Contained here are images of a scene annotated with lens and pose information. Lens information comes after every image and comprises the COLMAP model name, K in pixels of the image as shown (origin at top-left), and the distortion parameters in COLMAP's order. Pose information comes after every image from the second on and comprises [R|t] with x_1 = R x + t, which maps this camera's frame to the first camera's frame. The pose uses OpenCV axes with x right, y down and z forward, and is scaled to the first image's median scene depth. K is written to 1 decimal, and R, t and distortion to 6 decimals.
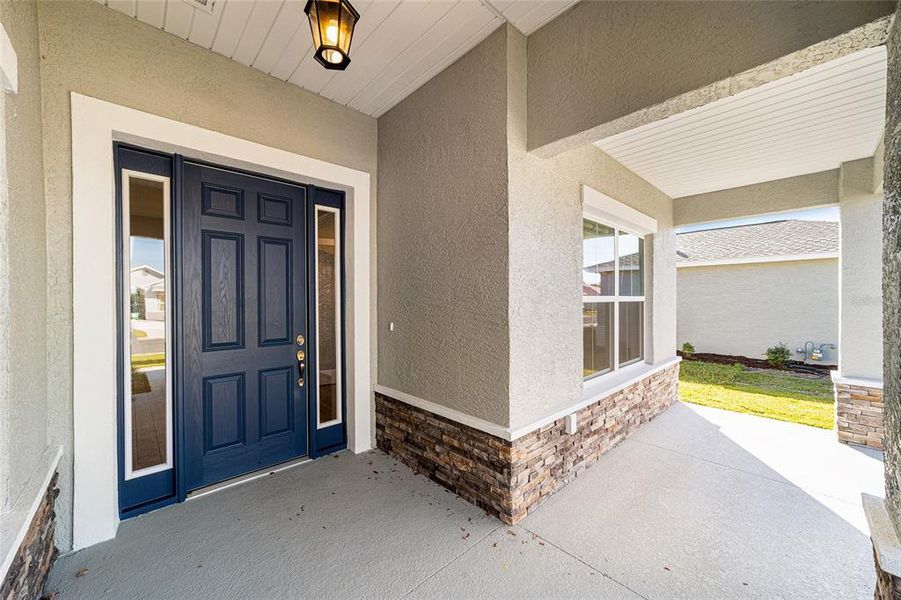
lens RADIAL K [[342.9, 0, 448.7], [0, 342.9, 301.1], [0, 0, 1]] dist [-0.012510, 0.006786]
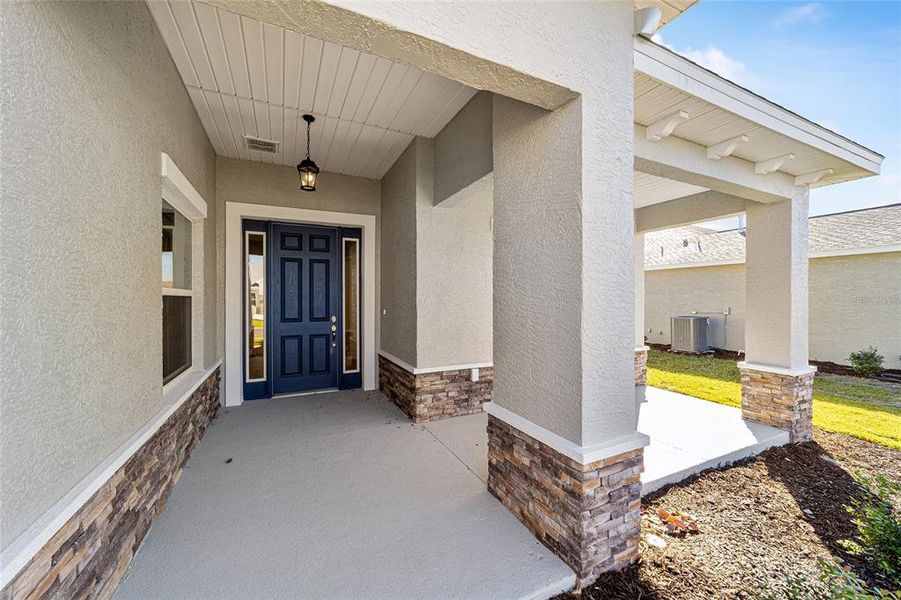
lens RADIAL K [[342.4, 0, 447.6], [0, 342.4, 298.8], [0, 0, 1]] dist [-0.010545, 0.000117]
pose [[0.955344, 0.003538, -0.295475, 0.655310], [-0.004334, 0.999989, -0.002040, 0.016904], [0.295464, 0.003229, 0.955348, -0.484666]]
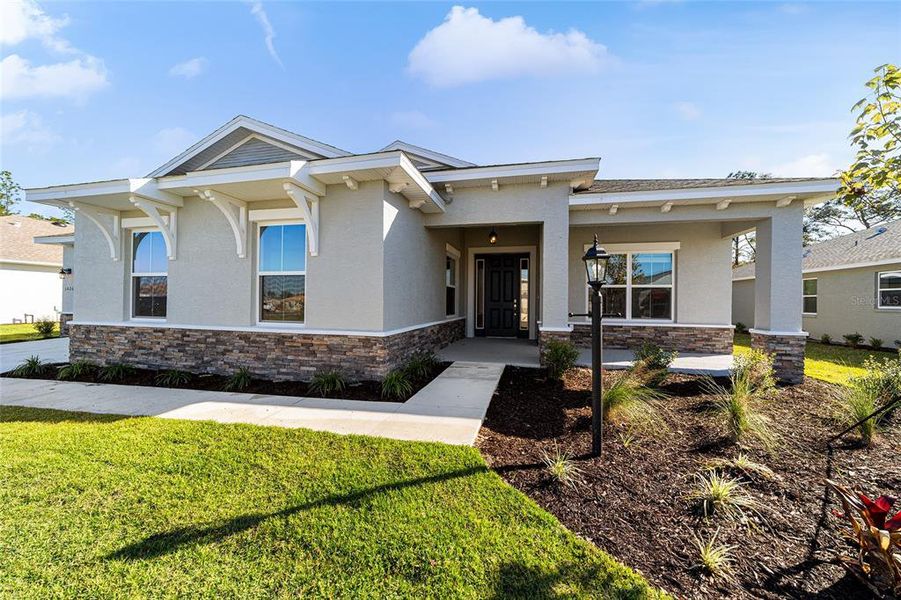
lens RADIAL K [[342.9, 0, 448.7], [0, 342.9, 301.1], [0, 0, 1]] dist [-0.012510, 0.006786]
pose [[0.549216, 0.009828, -0.835623, 2.127454], [-0.014163, 0.999897, 0.002452, 0.126239], [0.835561, 0.010489, 0.549298, -1.442898]]
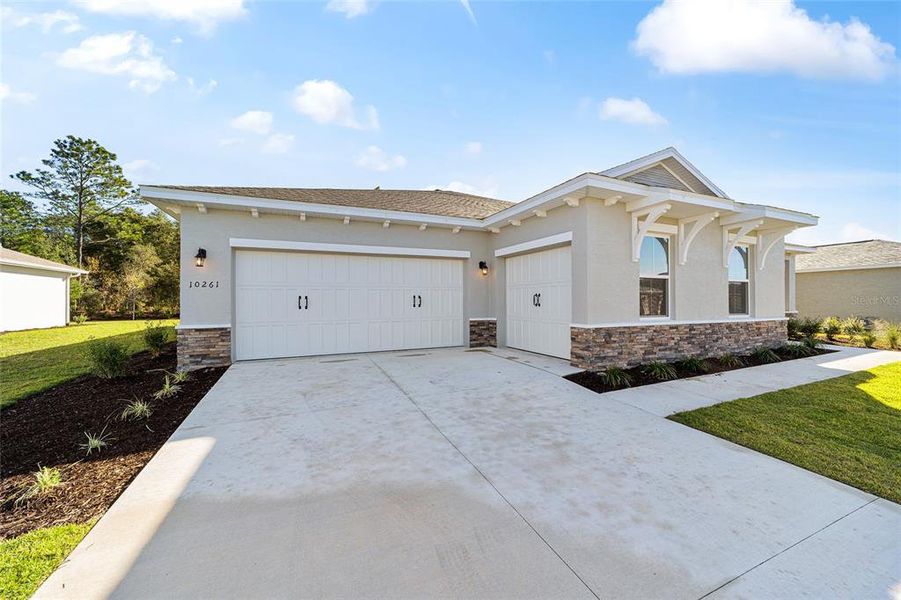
lens RADIAL K [[342.9, 0, 448.7], [0, 342.9, 301.1], [0, 0, 1]] dist [-0.012510, 0.006786]
pose [[0.943677, 0.000628, -0.330866, -1.107227], [-0.001801, 0.999993, -0.003238, 0.166357], [0.330862, 0.003652, 0.943672, -4.351083]]
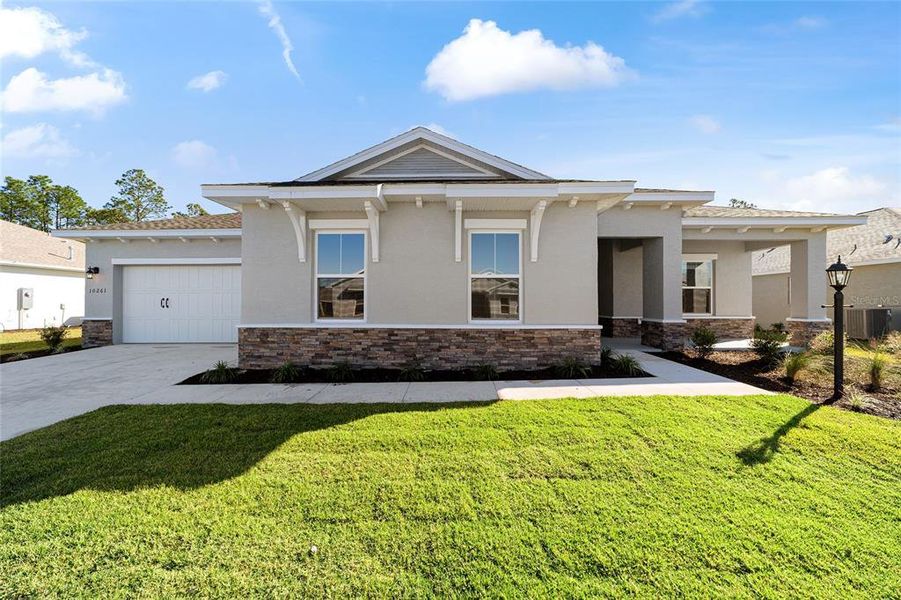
lens RADIAL K [[342.9, 0, 448.7], [0, 342.9, 301.1], [0, 0, 1]] dist [-0.012510, 0.006786]
pose [[0.720327, 0.000143, -0.693634, 1.338033], [-0.004276, 0.999982, -0.004235, 0.154971], [0.693621, 0.006017, 0.720315, -2.866980]]
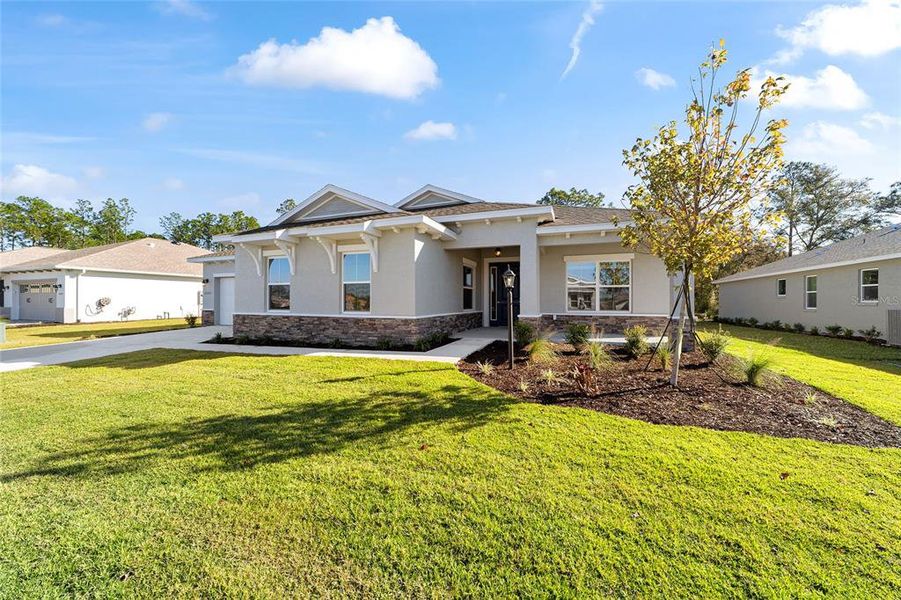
lens RADIAL K [[342.9, 0, 448.7], [0, 342.9, 301.1], [0, 0, 1]] dist [-0.012510, 0.006786]
pose [[0.437758, 0.005289, -0.899077, 3.250434], [-0.005450, 0.999980, 0.003230, 0.148830], [0.899077, 0.003486, 0.437778, -1.792041]]
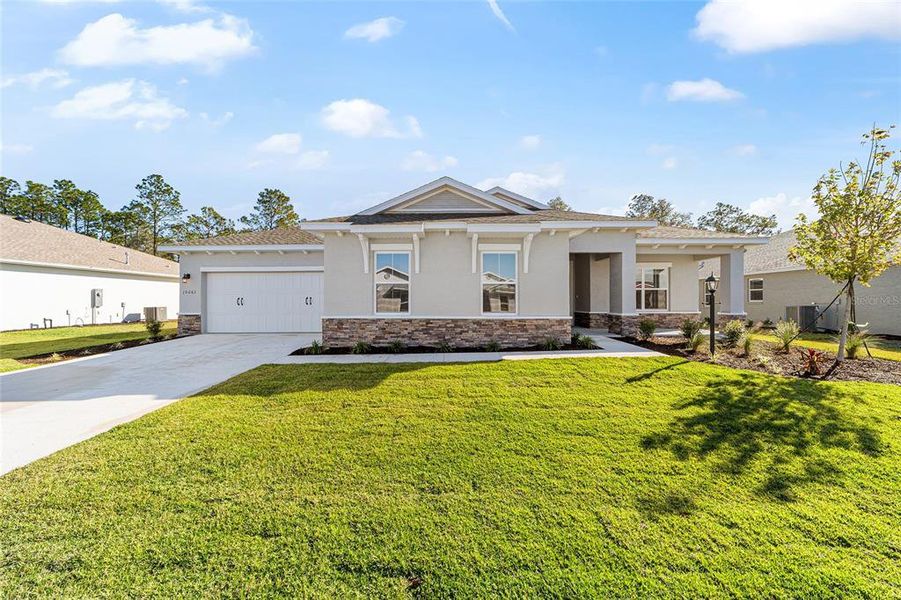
lens RADIAL K [[342.9, 0, 448.7], [0, 342.9, 301.1], [0, 0, 1]] dist [-0.012510, 0.006786]
pose [[0.722871, 0.003072, -0.690976, 1.863522], [-0.003370, 0.999994, 0.000921, 0.153396], [0.690975, 0.001663, 0.722877, -3.663069]]
